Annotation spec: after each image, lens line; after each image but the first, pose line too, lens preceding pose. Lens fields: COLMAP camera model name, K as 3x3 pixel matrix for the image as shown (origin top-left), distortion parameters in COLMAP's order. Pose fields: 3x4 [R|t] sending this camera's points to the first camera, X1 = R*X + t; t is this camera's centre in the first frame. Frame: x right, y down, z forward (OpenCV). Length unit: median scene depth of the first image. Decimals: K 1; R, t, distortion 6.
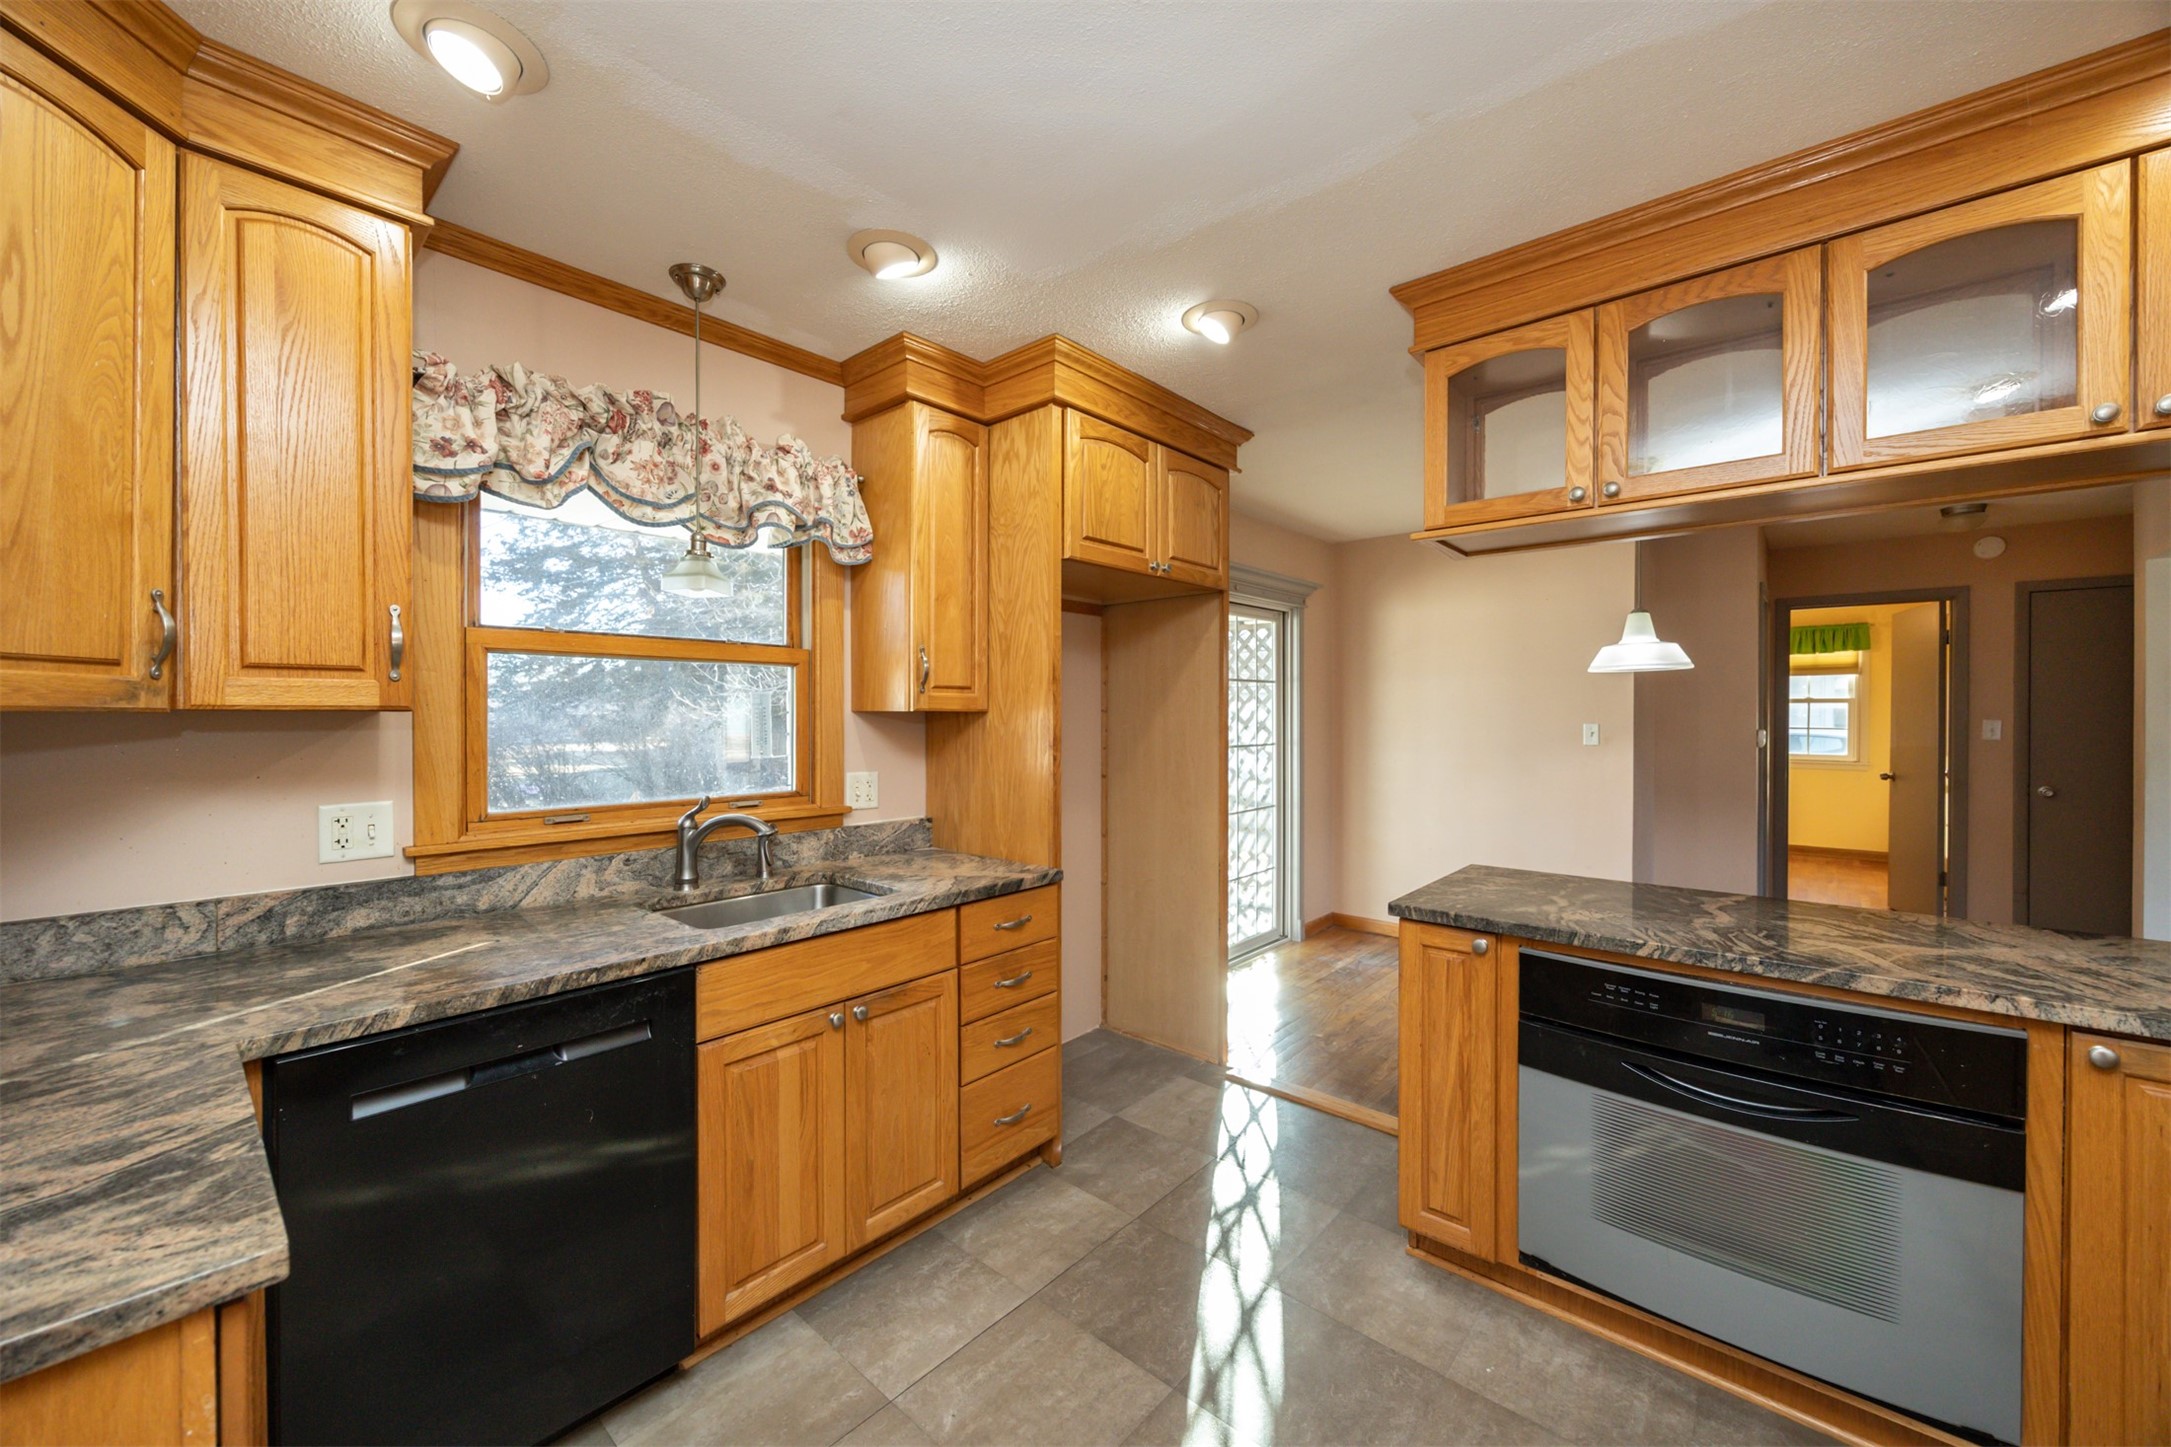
lens RADIAL K [[831.8, 0, 1059.0], [0, 831.8, 725.2], [0, 0, 1]] dist [0.000580, 0.000107]
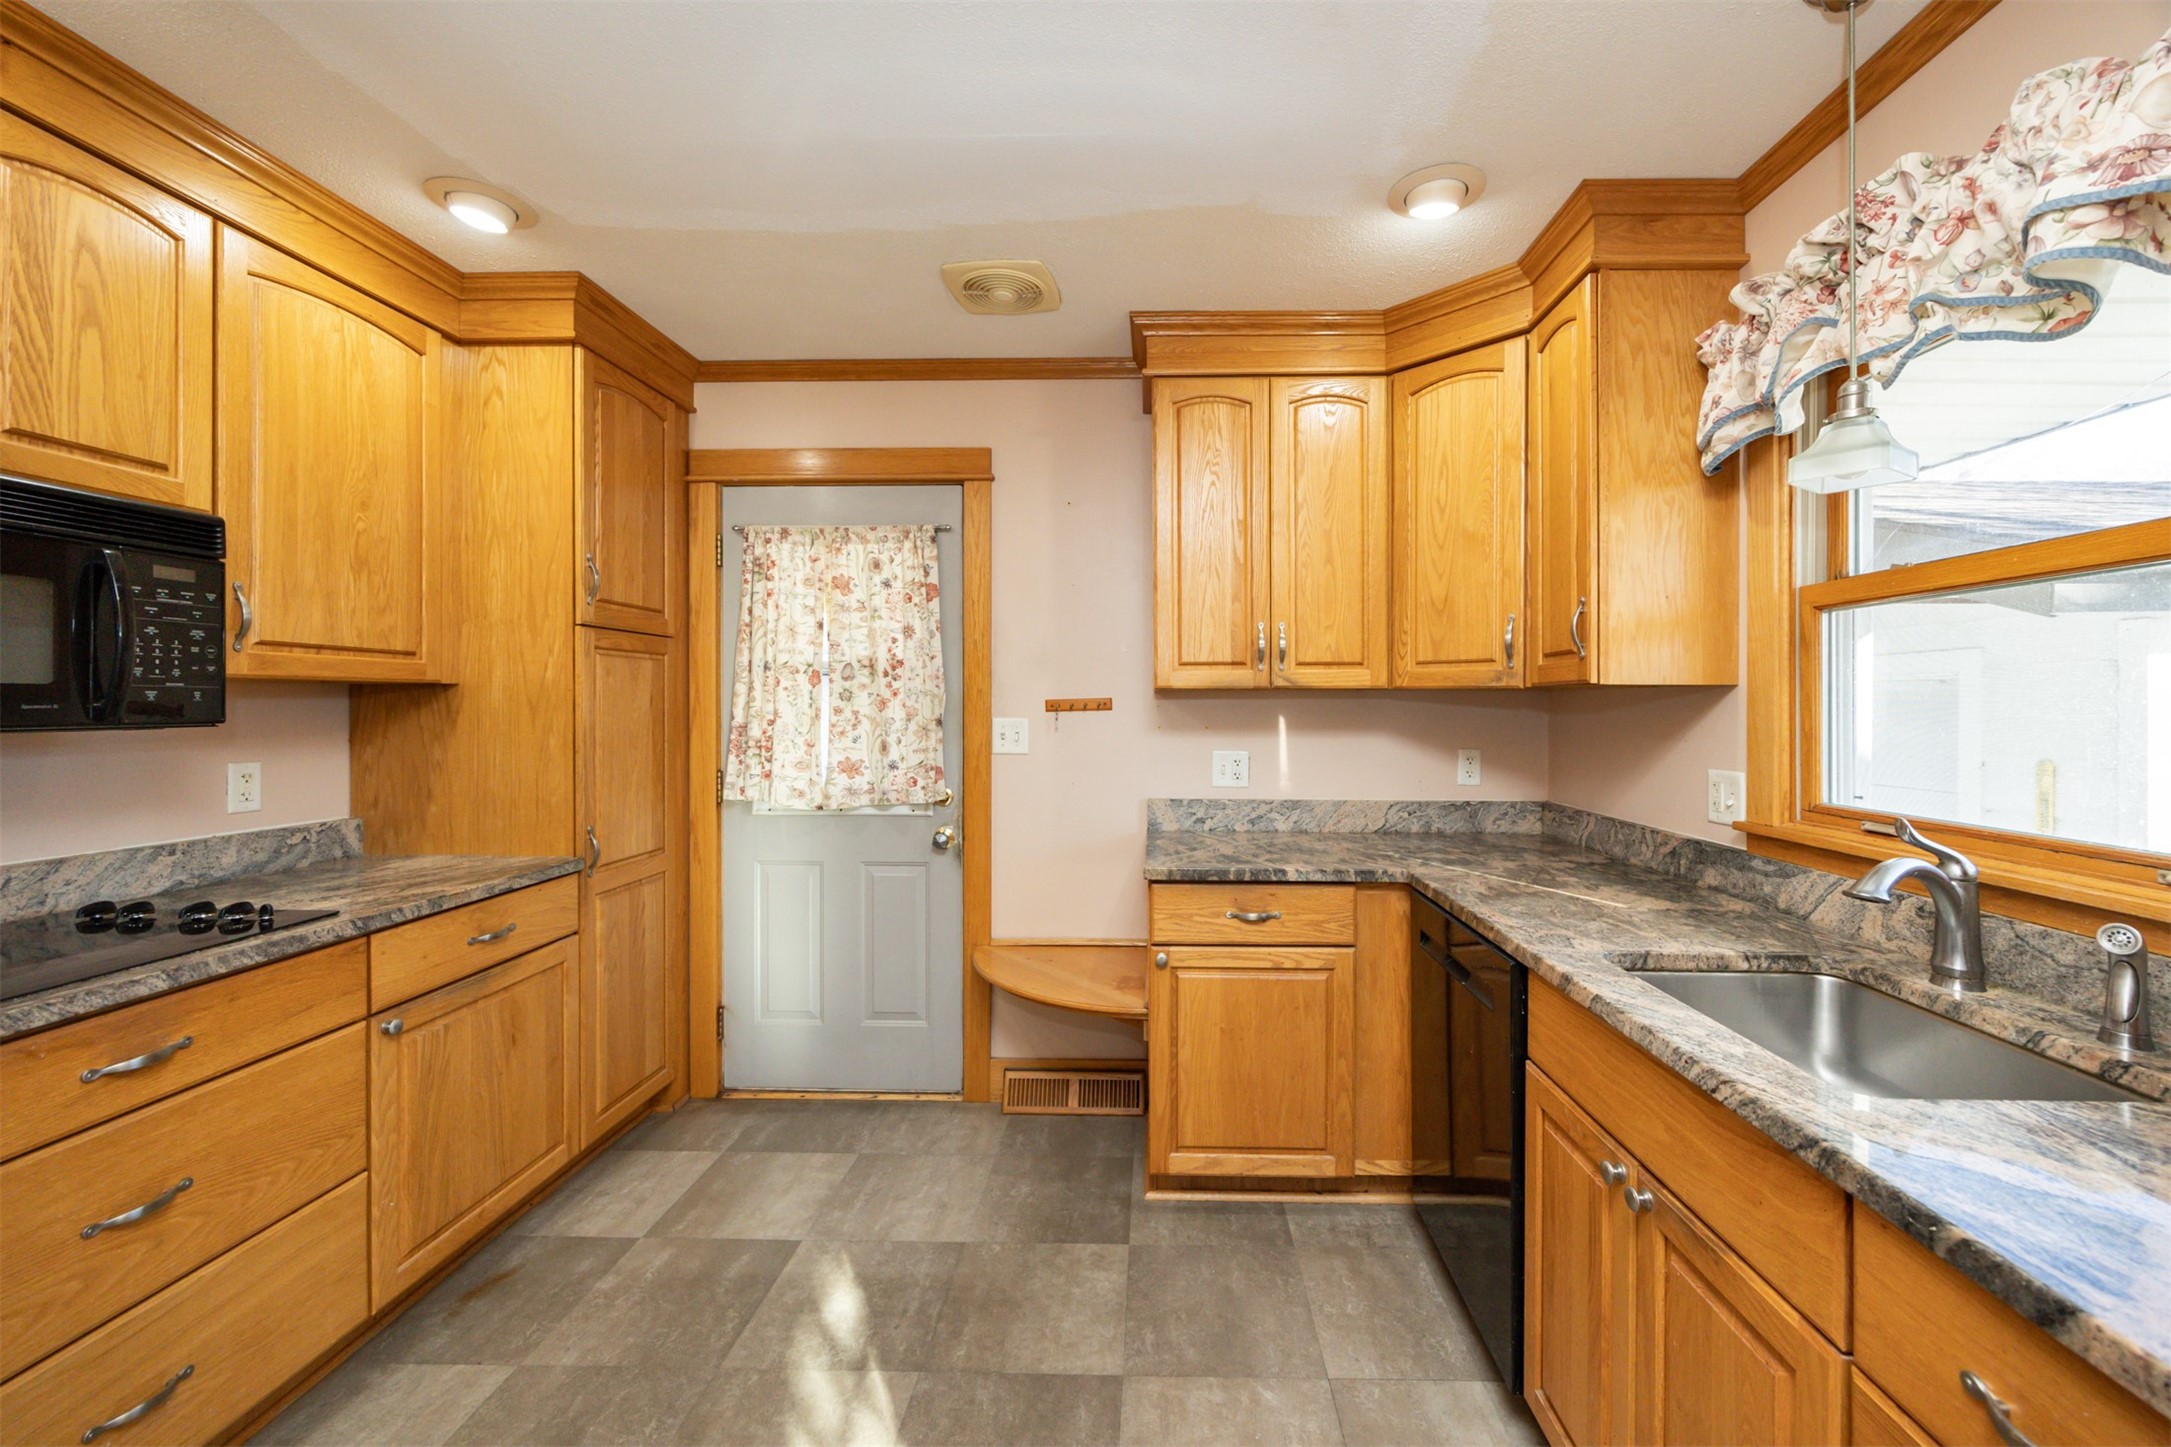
lens RADIAL K [[853.8, 0, 1148.4], [0, 853.8, 704.9], [0, 0, 1]] dist [0.000591, 0.000014]
pose [[-0.750635, -0.002782, -0.660711, 0.403468], [-0.011753, 0.999889, 0.009143, 0.007201], [0.660612, 0.014629, -0.750585, 1.235096]]
